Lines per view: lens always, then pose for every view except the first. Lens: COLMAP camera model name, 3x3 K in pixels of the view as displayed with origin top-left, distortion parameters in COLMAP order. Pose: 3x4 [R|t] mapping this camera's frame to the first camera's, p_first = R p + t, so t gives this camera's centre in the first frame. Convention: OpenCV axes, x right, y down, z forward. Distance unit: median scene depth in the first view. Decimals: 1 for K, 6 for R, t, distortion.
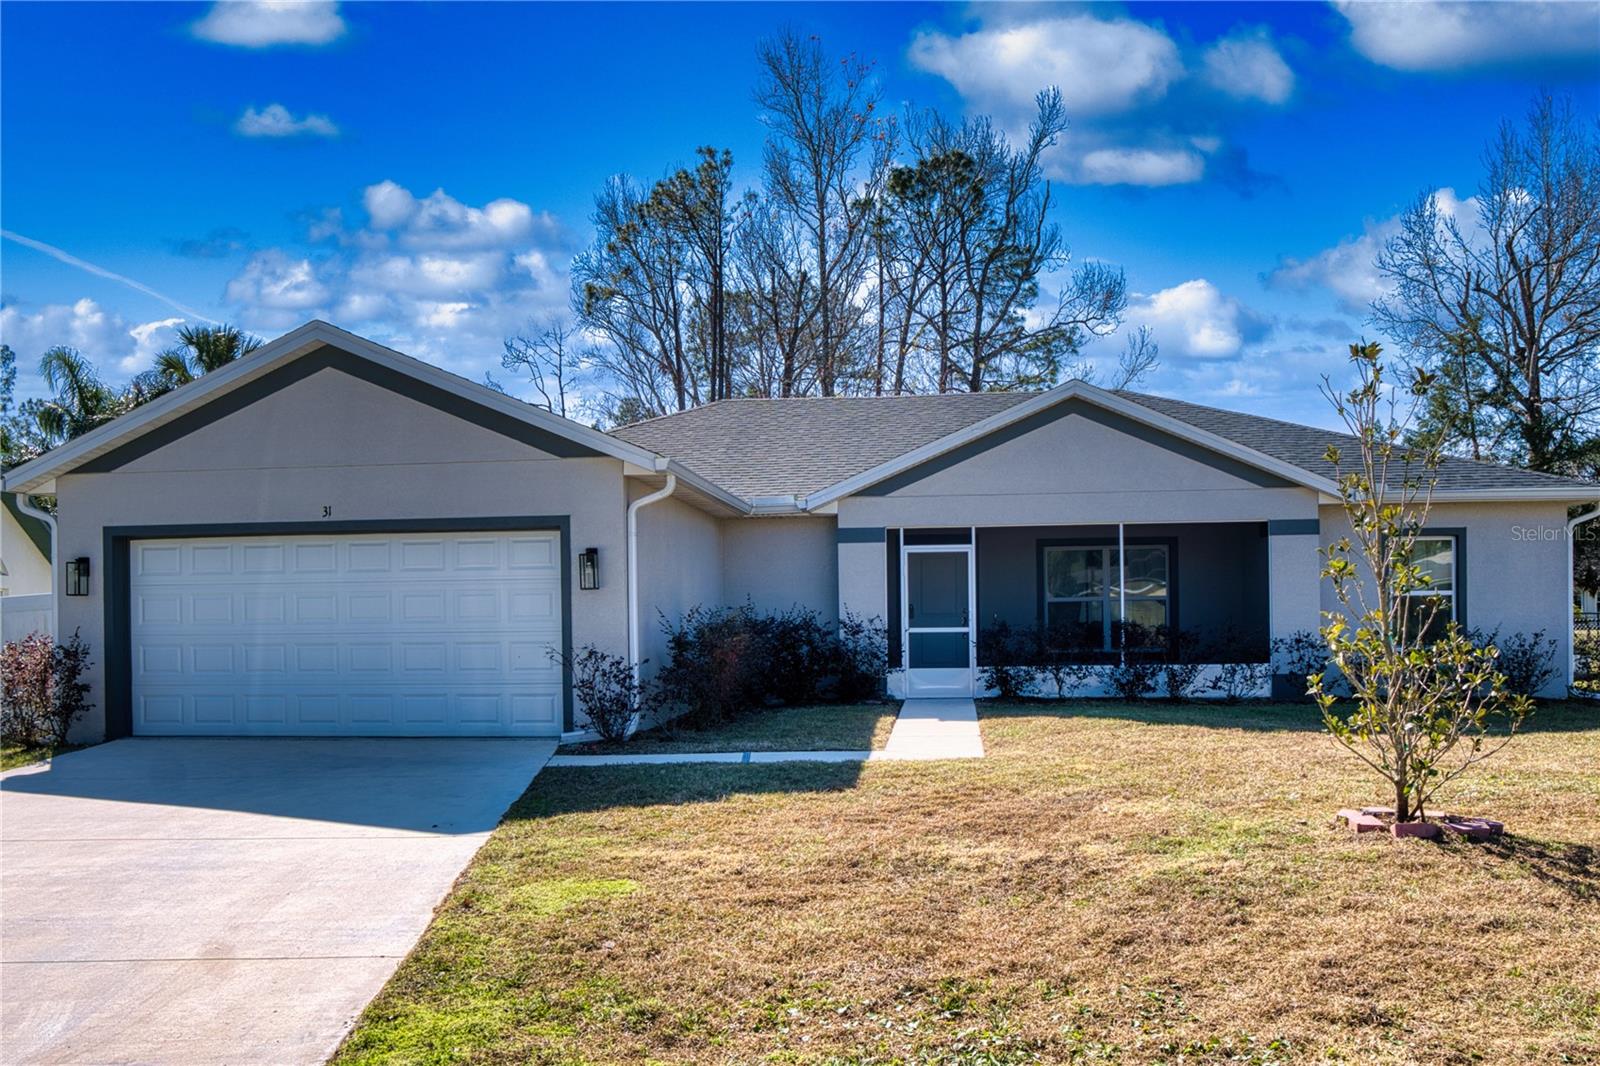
lens RADIAL K [[1081.4, 0, 647.0], [0, 1081.4, 591.2], [0, 0, 1]] dist [-0.030357, 0.000587]
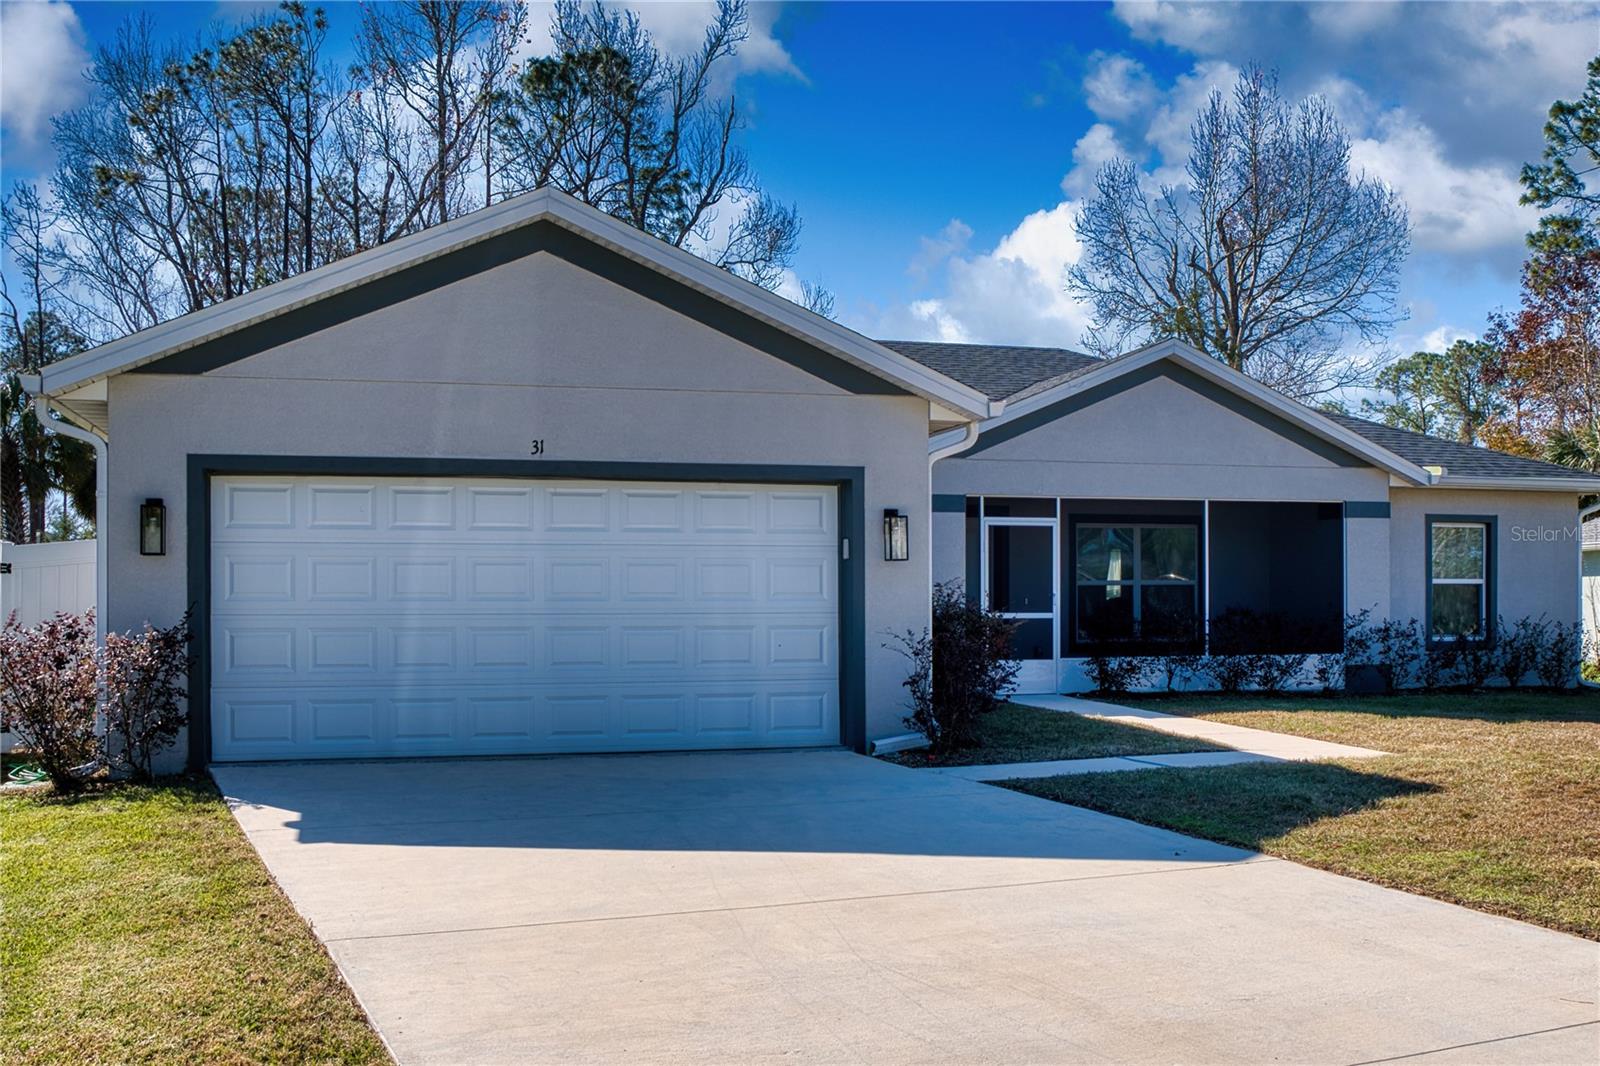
lens RADIAL K [[1335.8, 0, 537.8], [0, 1335.8, 574.9], [0, 0, 1]] dist [-0.013542, 0.001493]
pose [[0.950909, 0.016215, 0.309047, -0.502781], [-0.017736, 0.999840, 0.002115, 0.009466], [-0.308963, -0.007492, 0.951044, 0.118248]]
